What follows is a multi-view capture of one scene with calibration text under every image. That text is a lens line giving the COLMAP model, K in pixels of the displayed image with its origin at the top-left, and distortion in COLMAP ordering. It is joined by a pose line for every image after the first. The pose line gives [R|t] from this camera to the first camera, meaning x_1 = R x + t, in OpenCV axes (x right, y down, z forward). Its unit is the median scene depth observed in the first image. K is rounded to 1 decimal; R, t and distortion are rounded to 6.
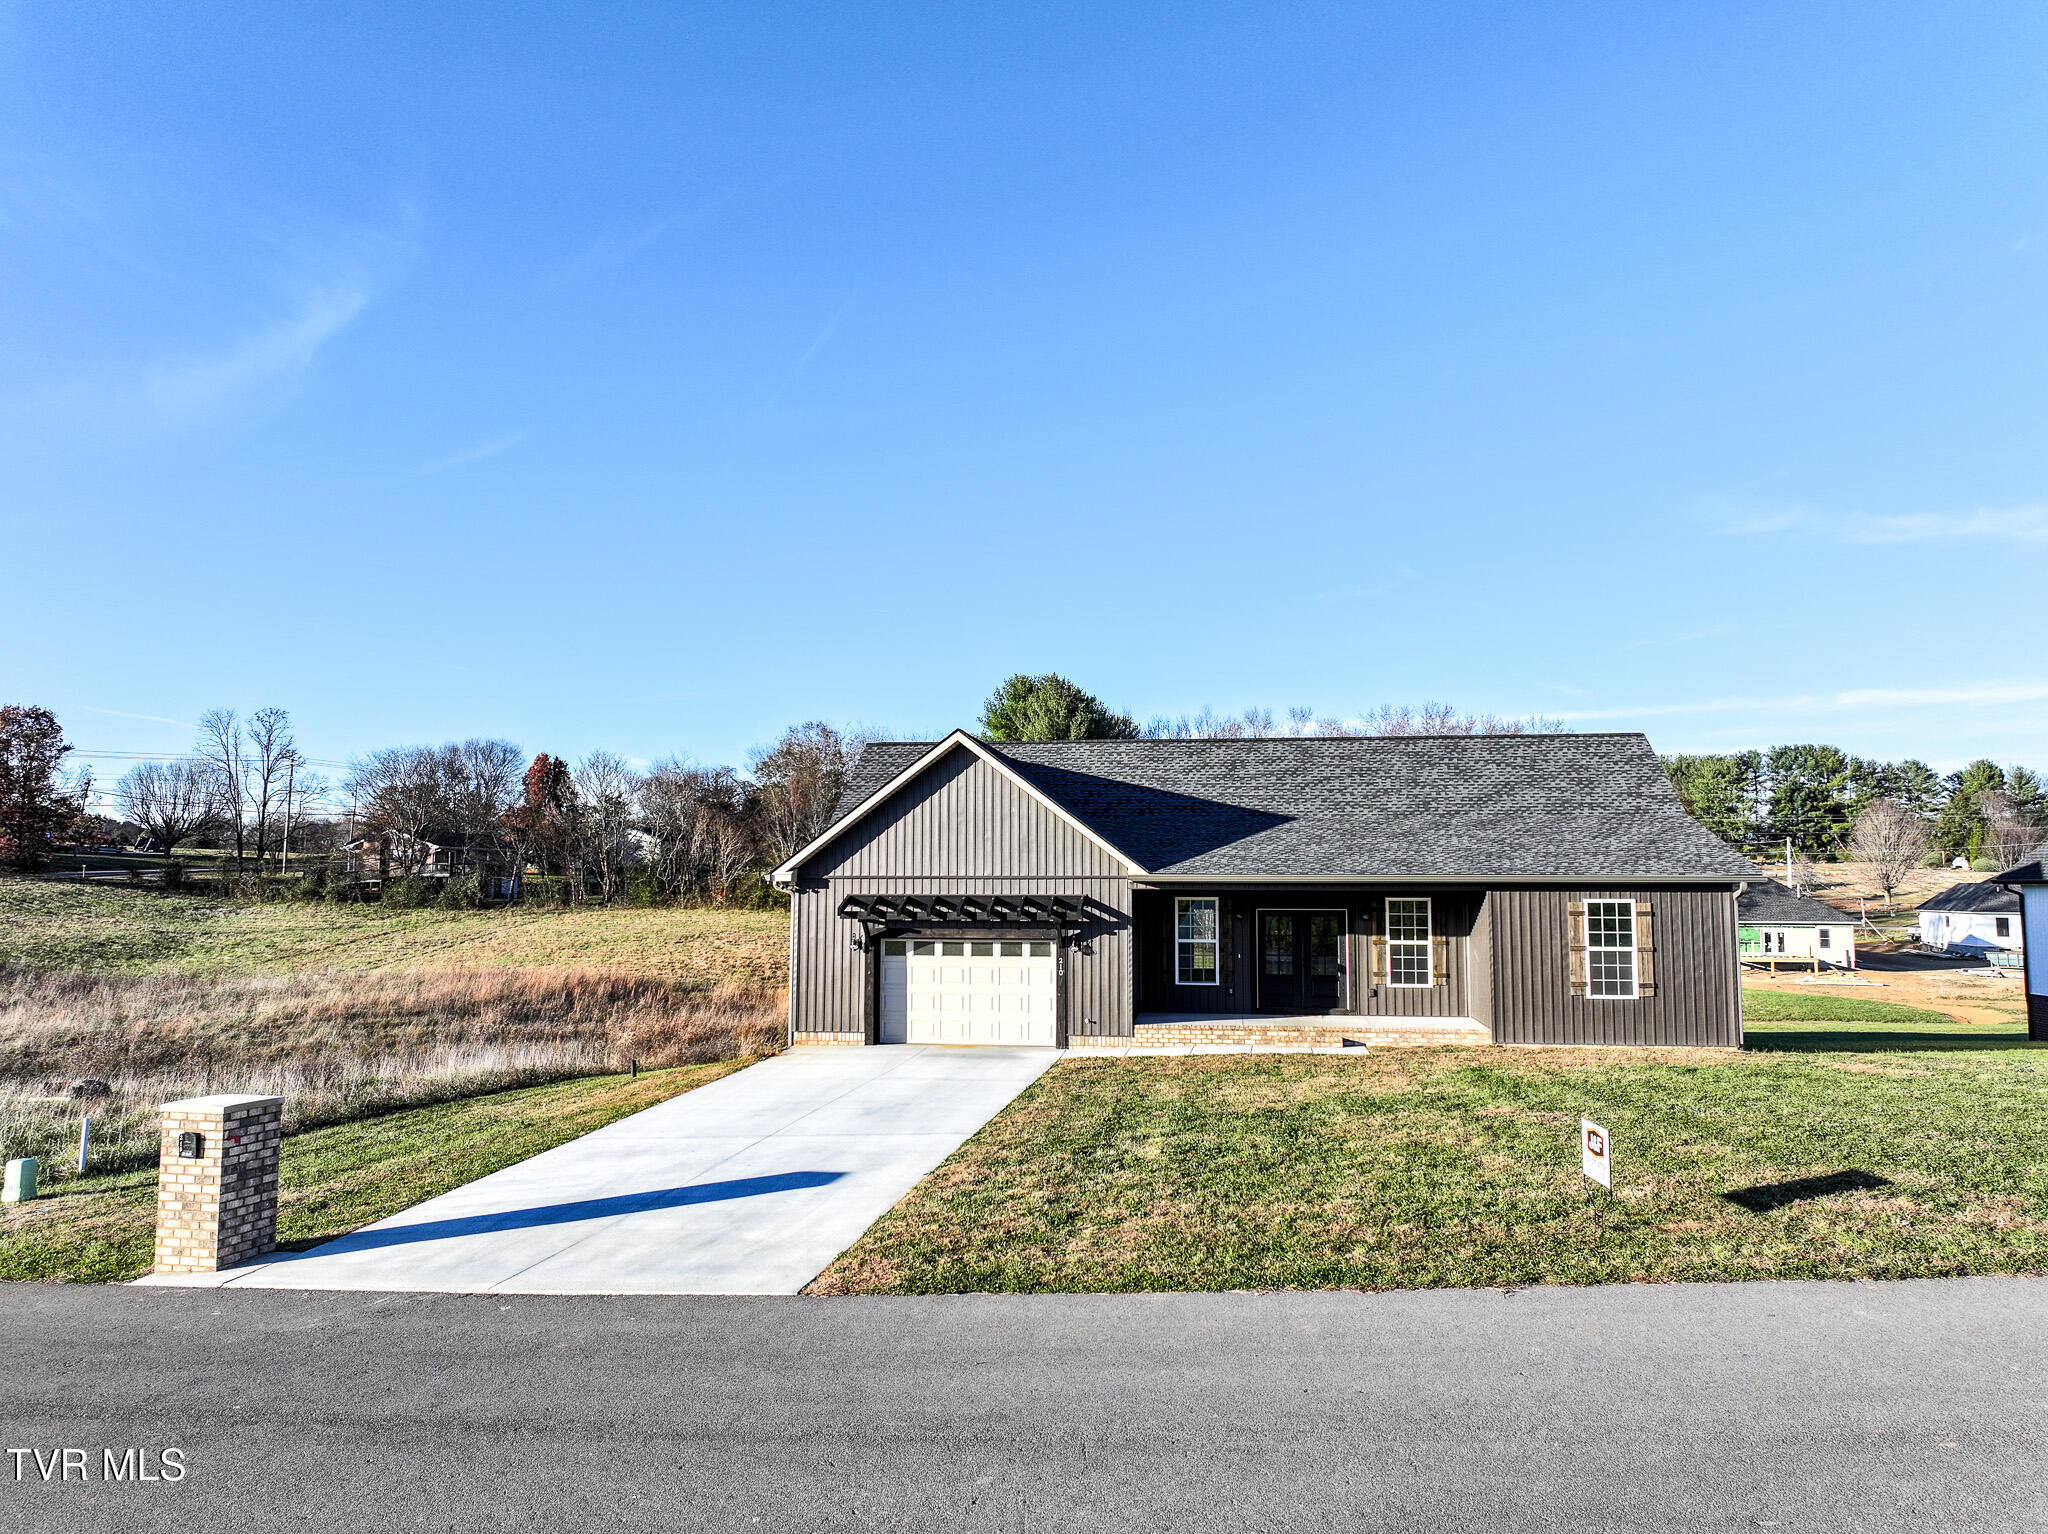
lens RADIAL K [[1437.4, 0, 1031.5], [0, 1437.4, 764.3], [0, 0, 1]] dist [0.004410, 0.006556]
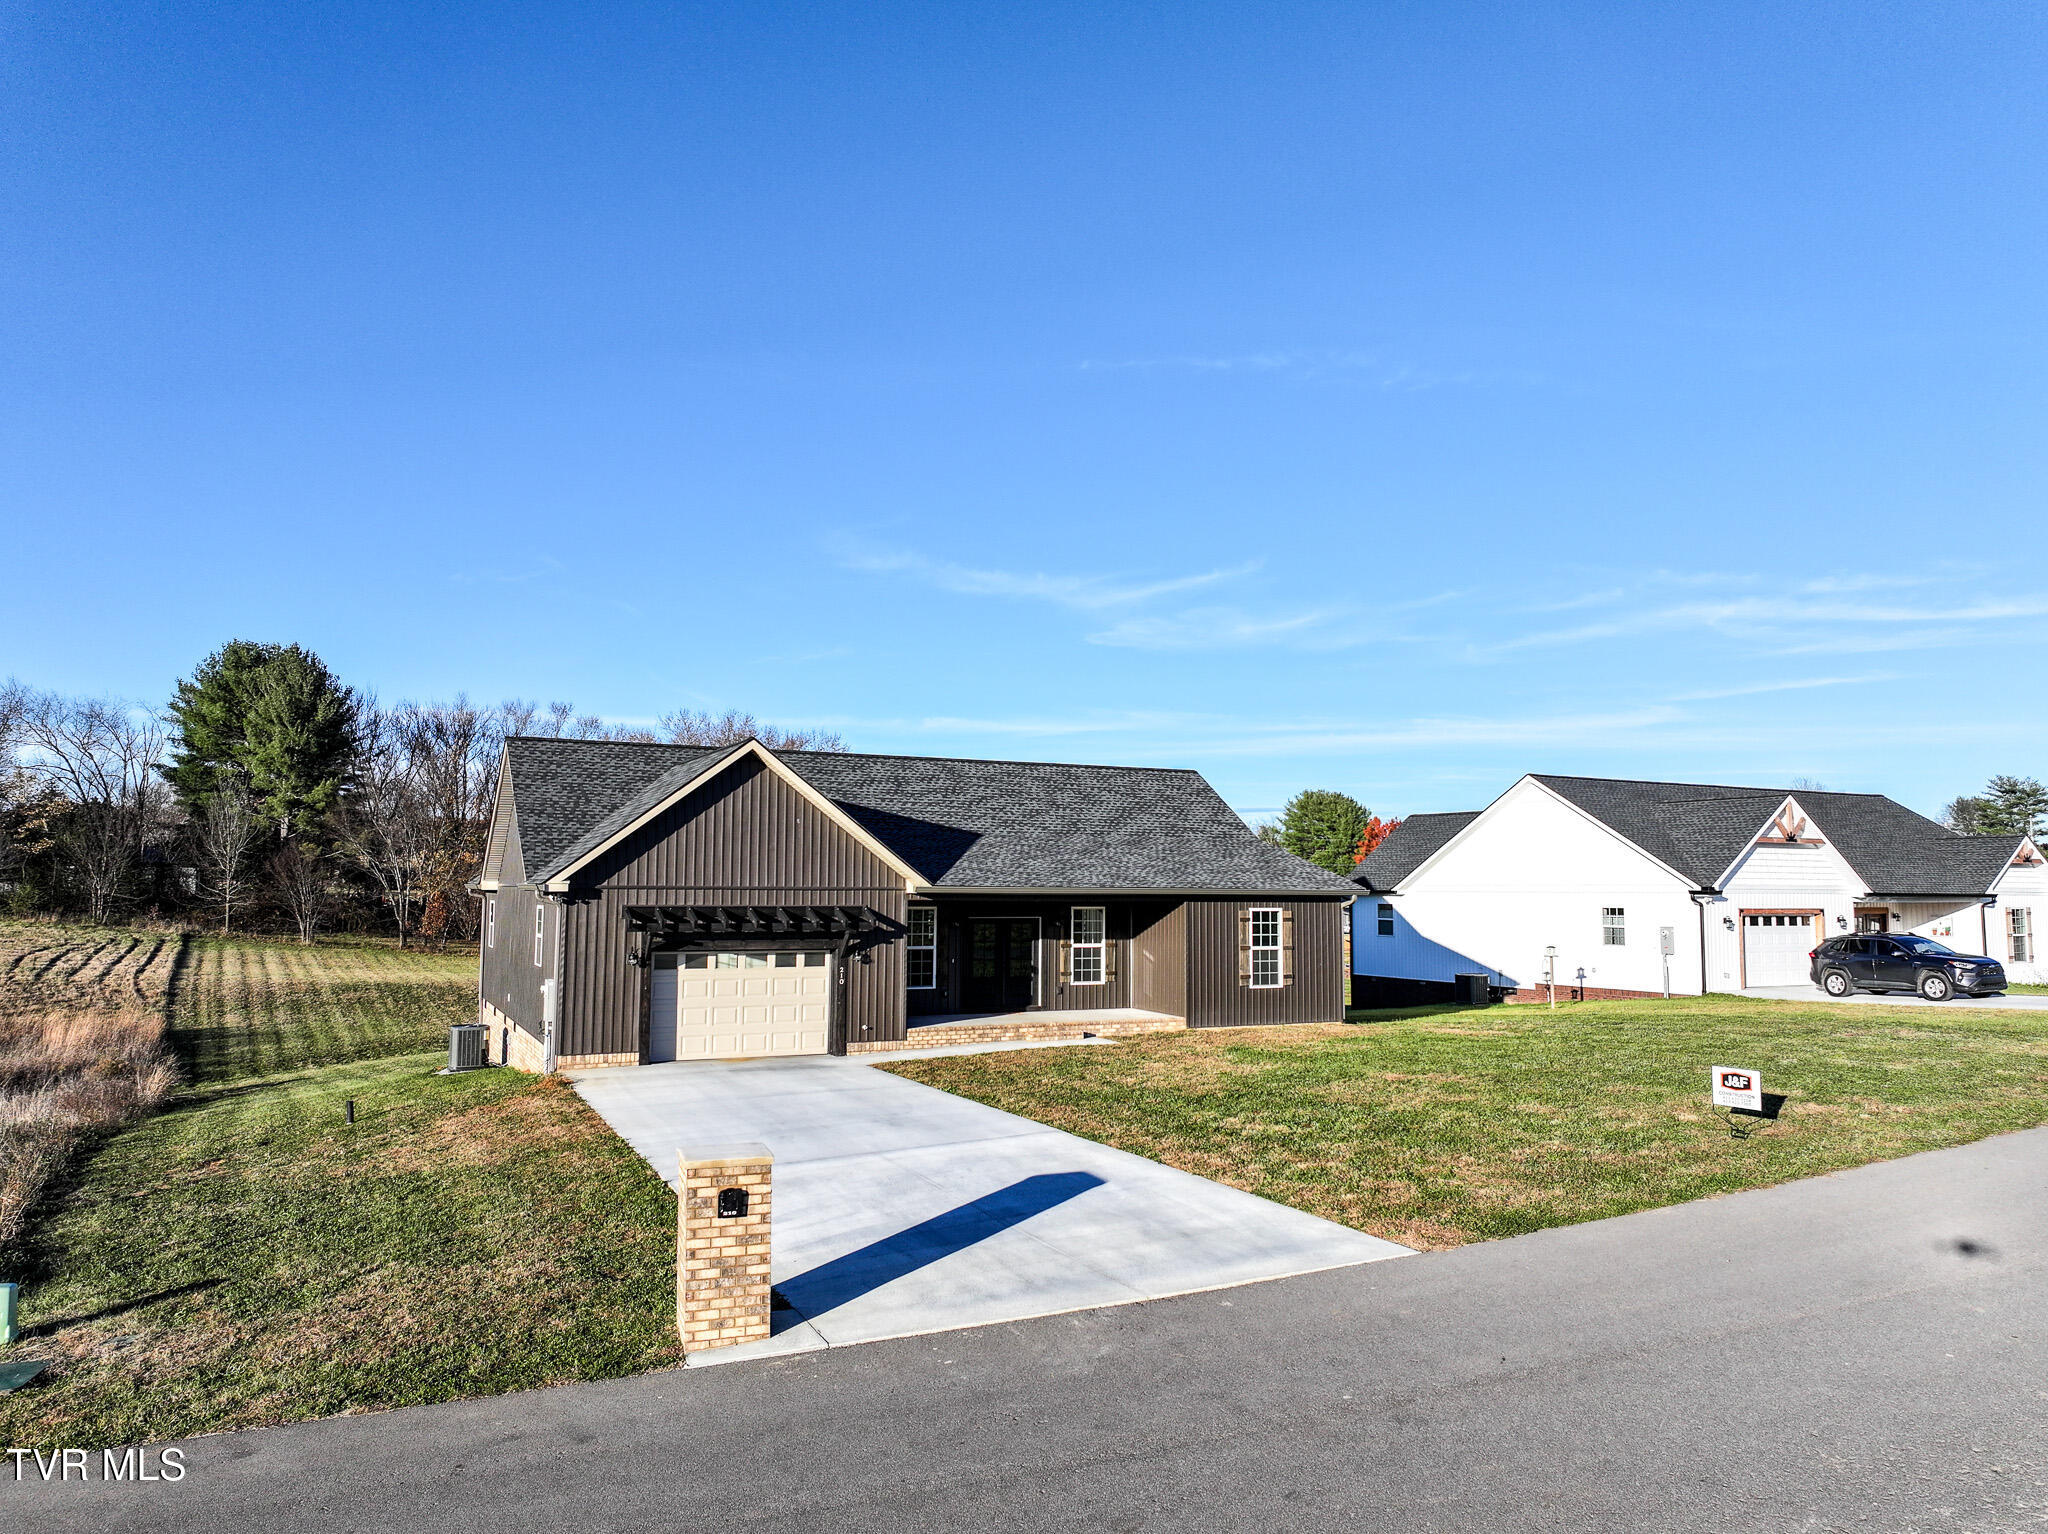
lens RADIAL K [[1437.4, 0, 1034.9], [0, 1437.4, 769.7], [0, 0, 1]] dist [0.004410, 0.006556]
pose [[0.826616, 0.049649, 0.560573, -0.440828], [-0.052405, 0.998563, -0.011165, -0.001716], [-0.560322, -0.020148, 0.828030, 0.075964]]
